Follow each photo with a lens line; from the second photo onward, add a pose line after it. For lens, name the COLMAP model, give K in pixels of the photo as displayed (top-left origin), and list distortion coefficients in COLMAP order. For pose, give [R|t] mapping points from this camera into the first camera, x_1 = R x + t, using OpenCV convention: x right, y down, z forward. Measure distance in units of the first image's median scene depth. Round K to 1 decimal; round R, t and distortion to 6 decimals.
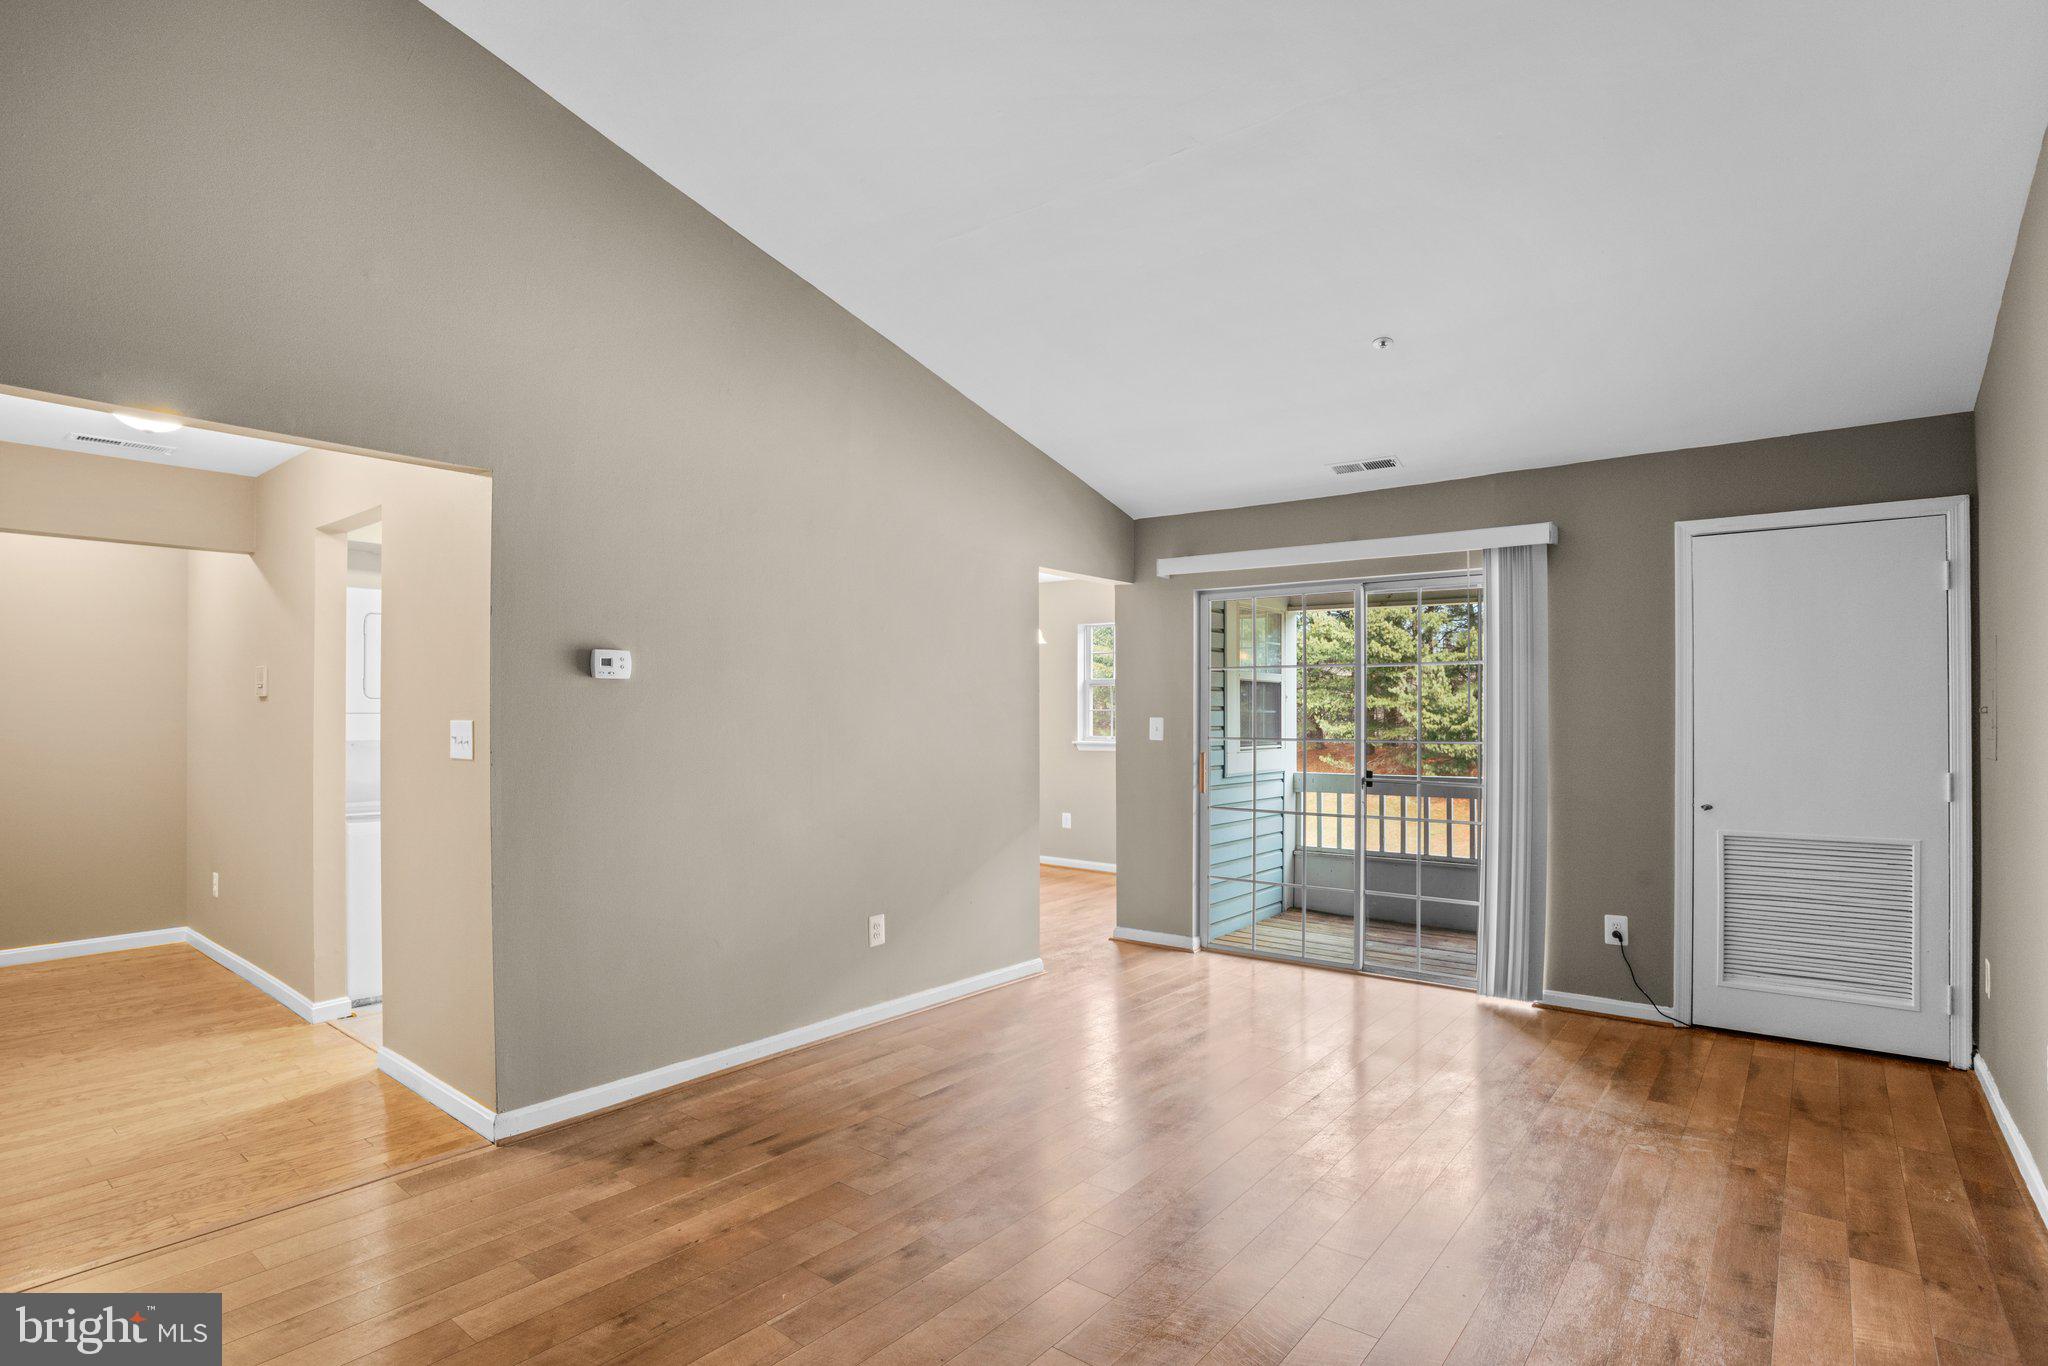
lens RADIAL K [[1019.2, 0, 1017.5], [0, 1019.2, 712.4], [0, 0, 1]] dist [-0.092982, 0.039265]
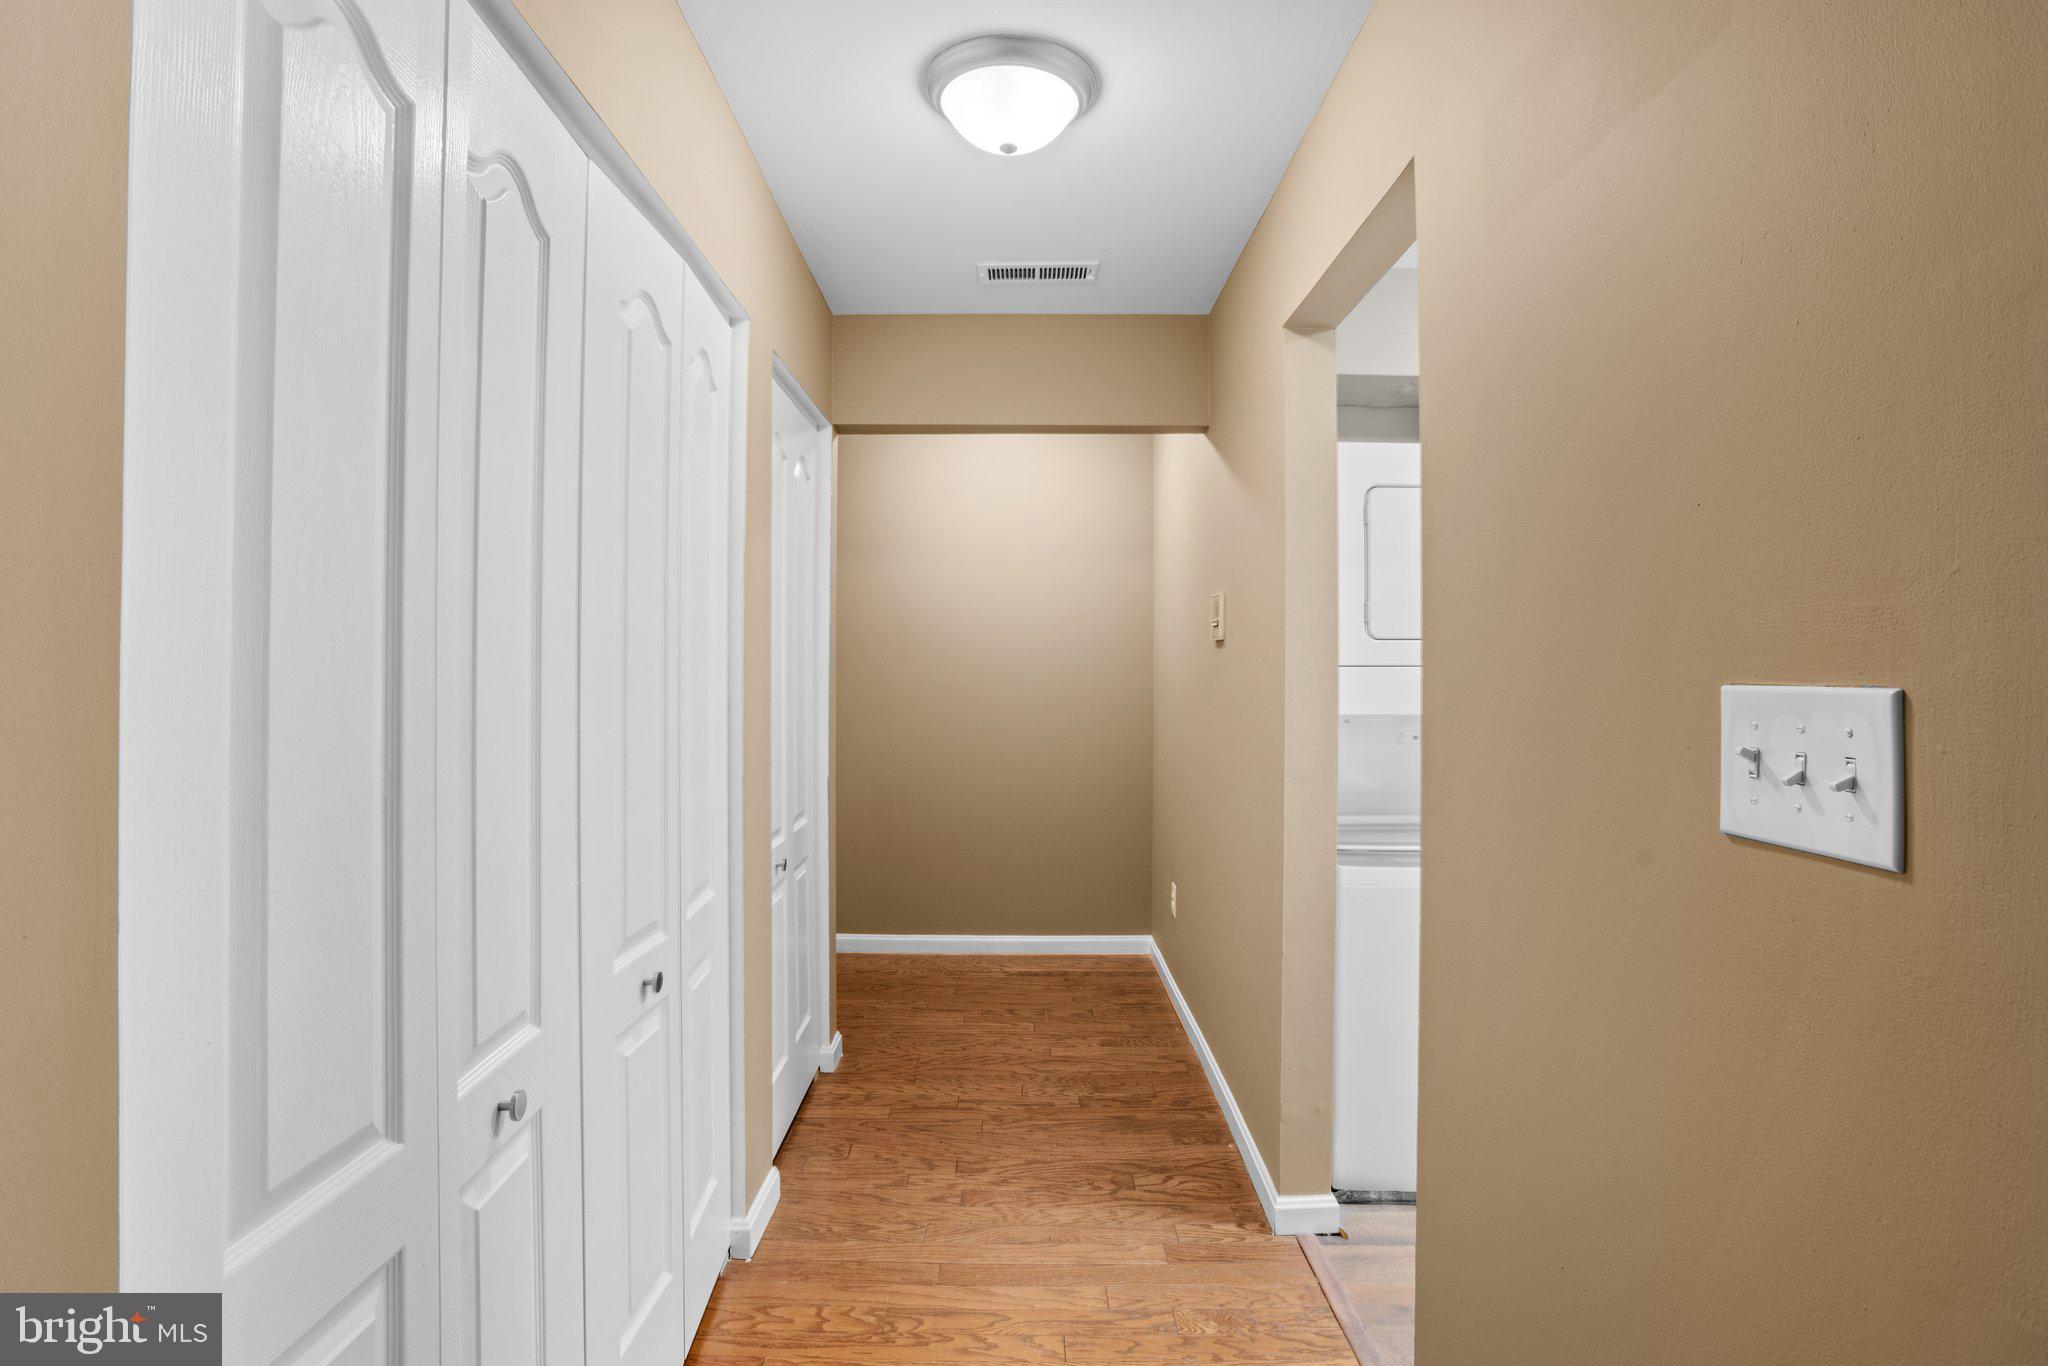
lens RADIAL K [[1019.1, 0, 1014.8], [0, 1019.1, 655.4], [0, 0, 1]] dist [-0.081470, 0.036727]
pose [[0.624238, -0.014229, -0.781104, -0.361280], [0.001688, 0.999856, -0.016865, 0.005329], [0.781232, 0.009209, 0.624173, 0.516089]]
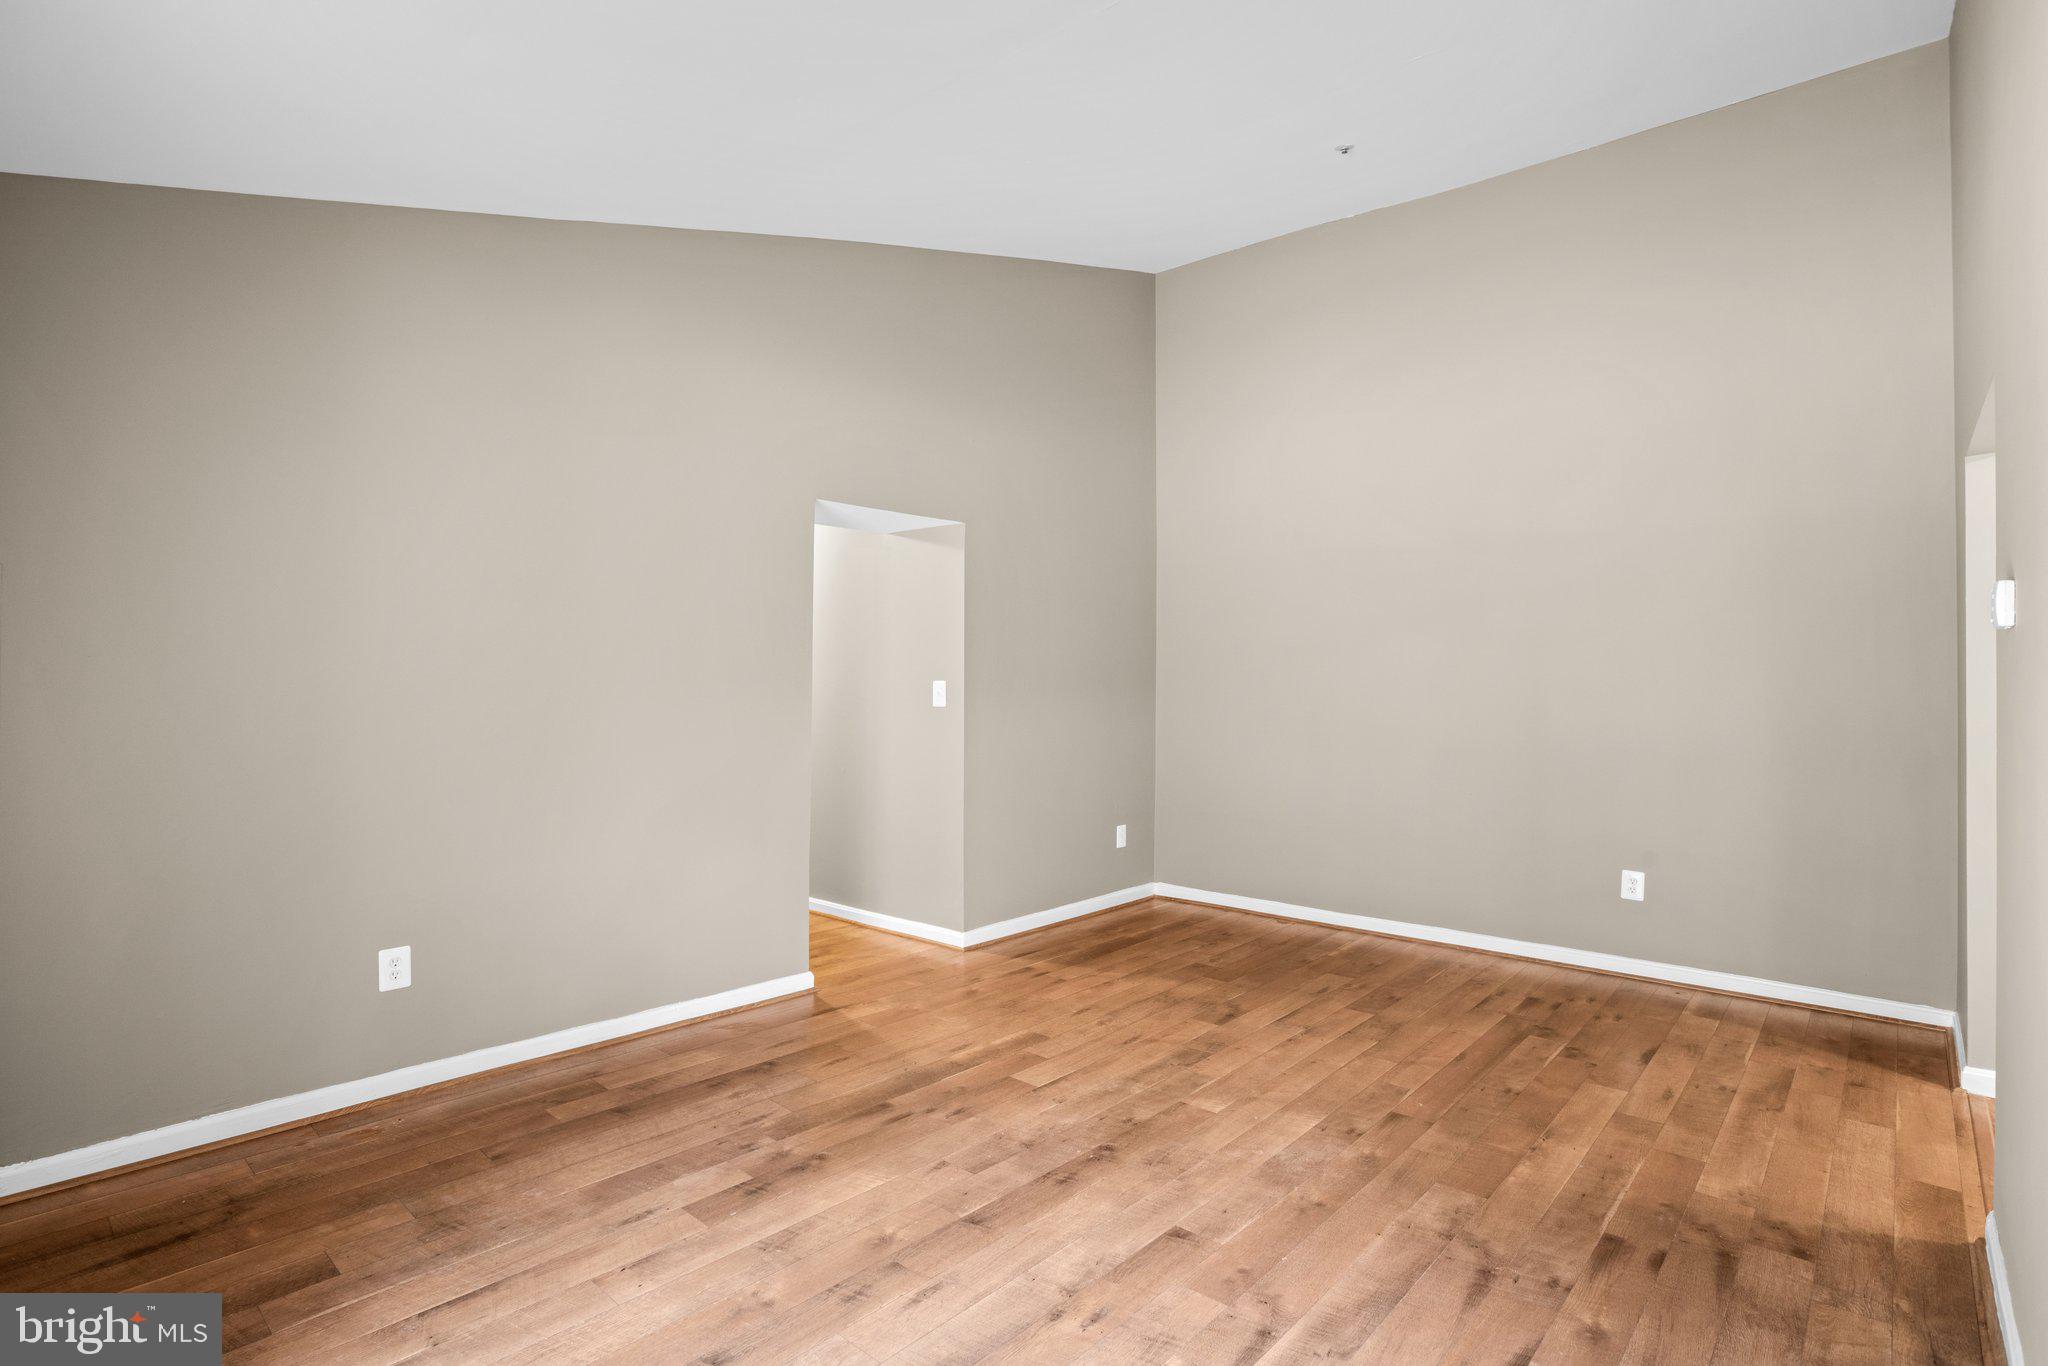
lens RADIAL K [[1018.4, 0, 1005.0], [0, 1018.4, 689.7], [0, 0, 1]] dist [-0.088369, 0.037941]
pose [[-0.997726, -0.007633, 0.066962, 0.131058], [-0.006982, 0.999926, 0.009960, 0.002708], [-0.067033, 0.009470, -0.997706, 1.252590]]
